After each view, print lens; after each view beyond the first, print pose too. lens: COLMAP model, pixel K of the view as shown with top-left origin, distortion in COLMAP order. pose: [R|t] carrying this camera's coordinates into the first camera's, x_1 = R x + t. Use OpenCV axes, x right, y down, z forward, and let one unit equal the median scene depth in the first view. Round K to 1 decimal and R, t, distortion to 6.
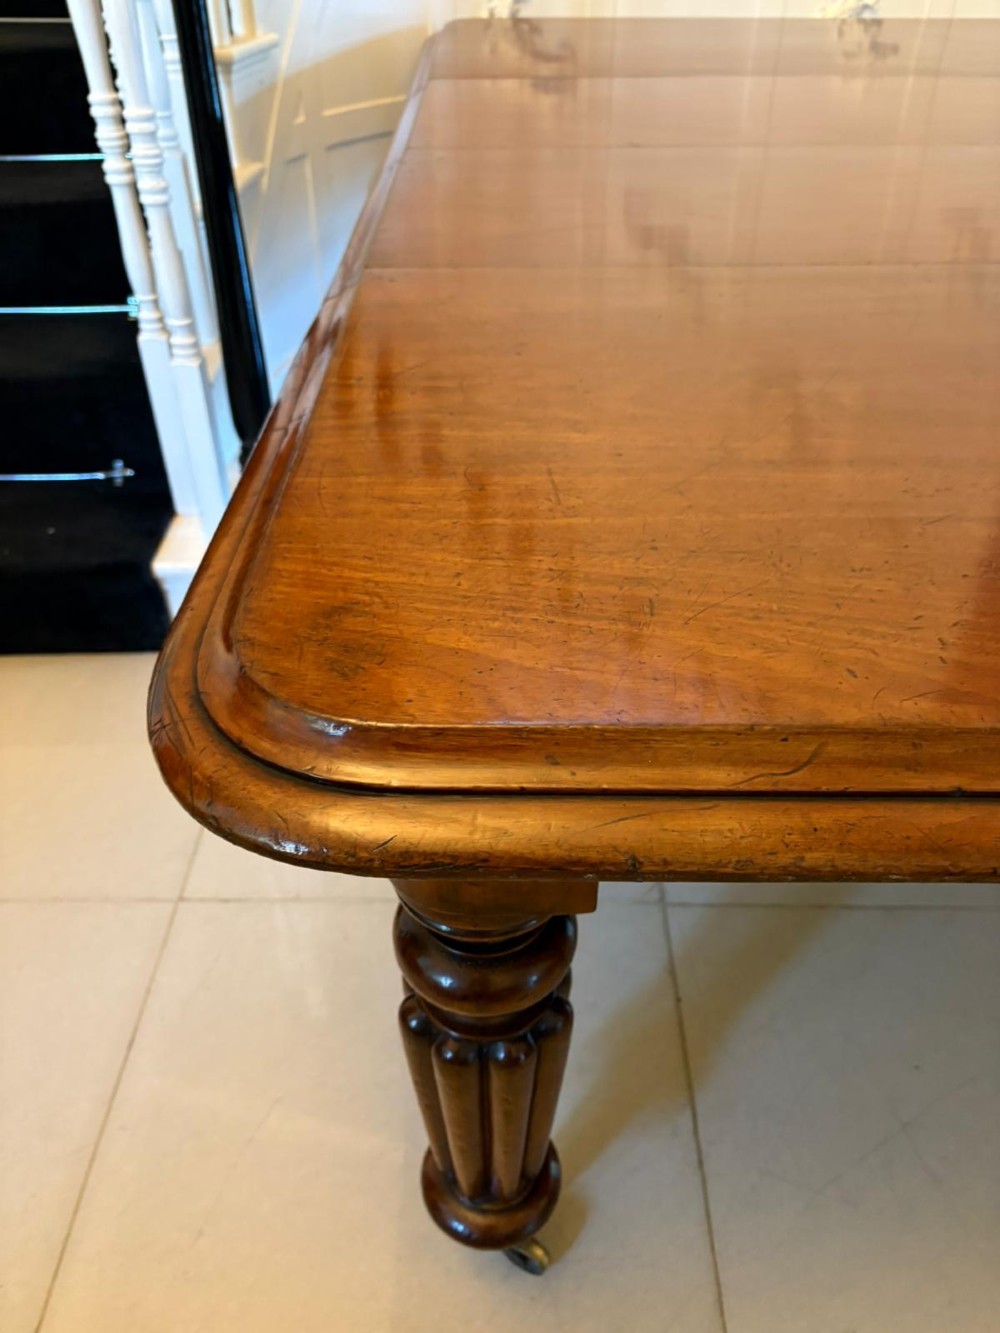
lens RADIAL K [[1016.4, 0, 494.7], [0, 1016.4, 669.6], [0, 0, 1]] dist [-0.001368, 0.011917]
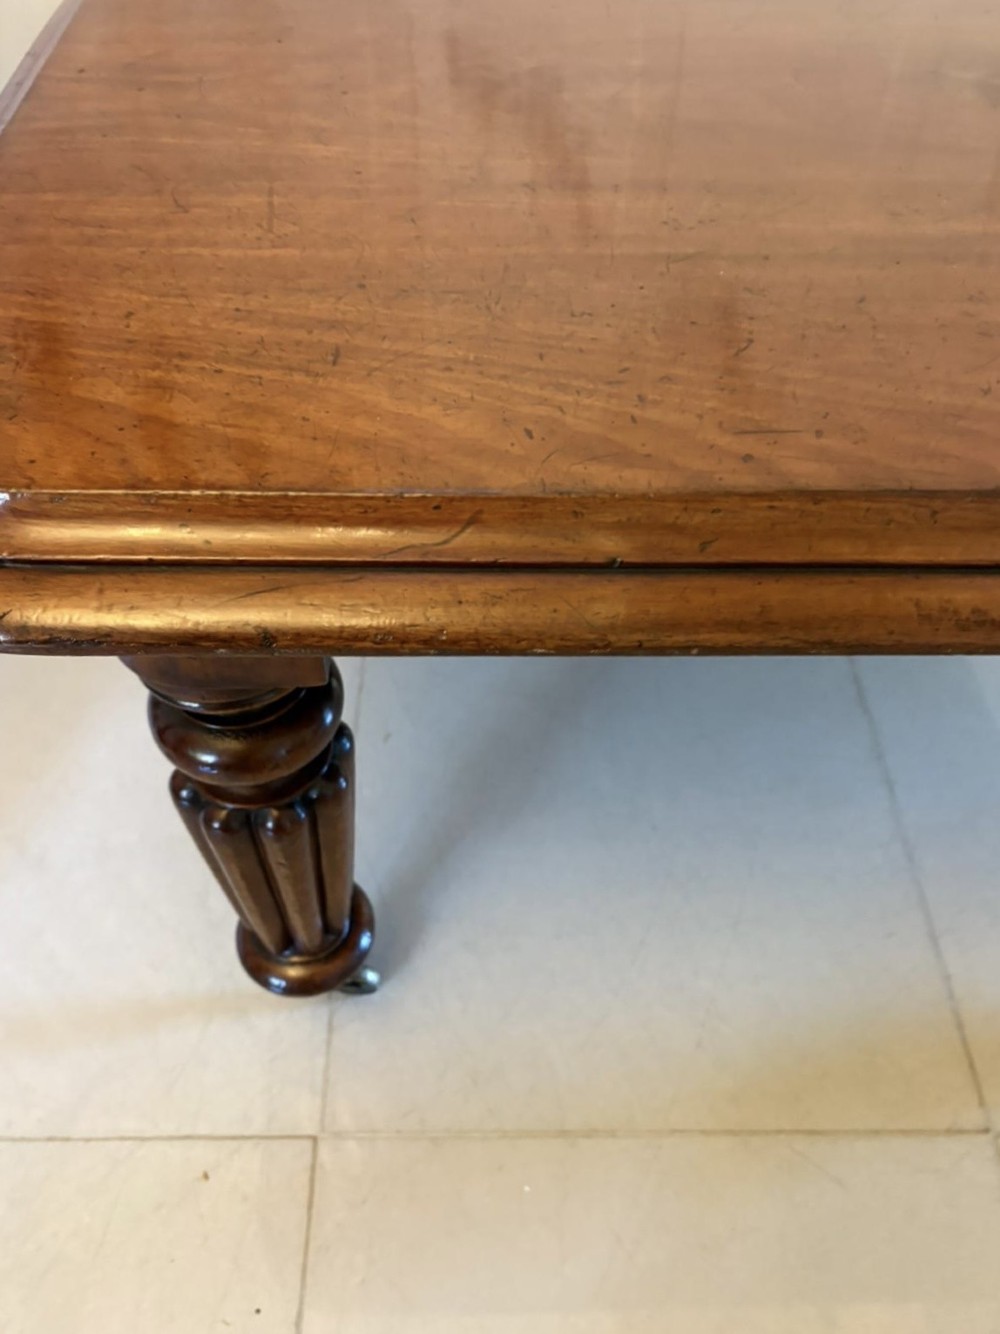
lens RADIAL K [[1017.1, 0, 494.7], [0, 1017.1, 670.1], [0, 0, 1]] dist [-0.001368, 0.011917]
pose [[0.998724, -0.004927, 0.050266, 0.246602], [-0.007415, 0.970142, 0.242424, -0.010349], [-0.049960, -0.242488, 0.968867, 0.048731]]
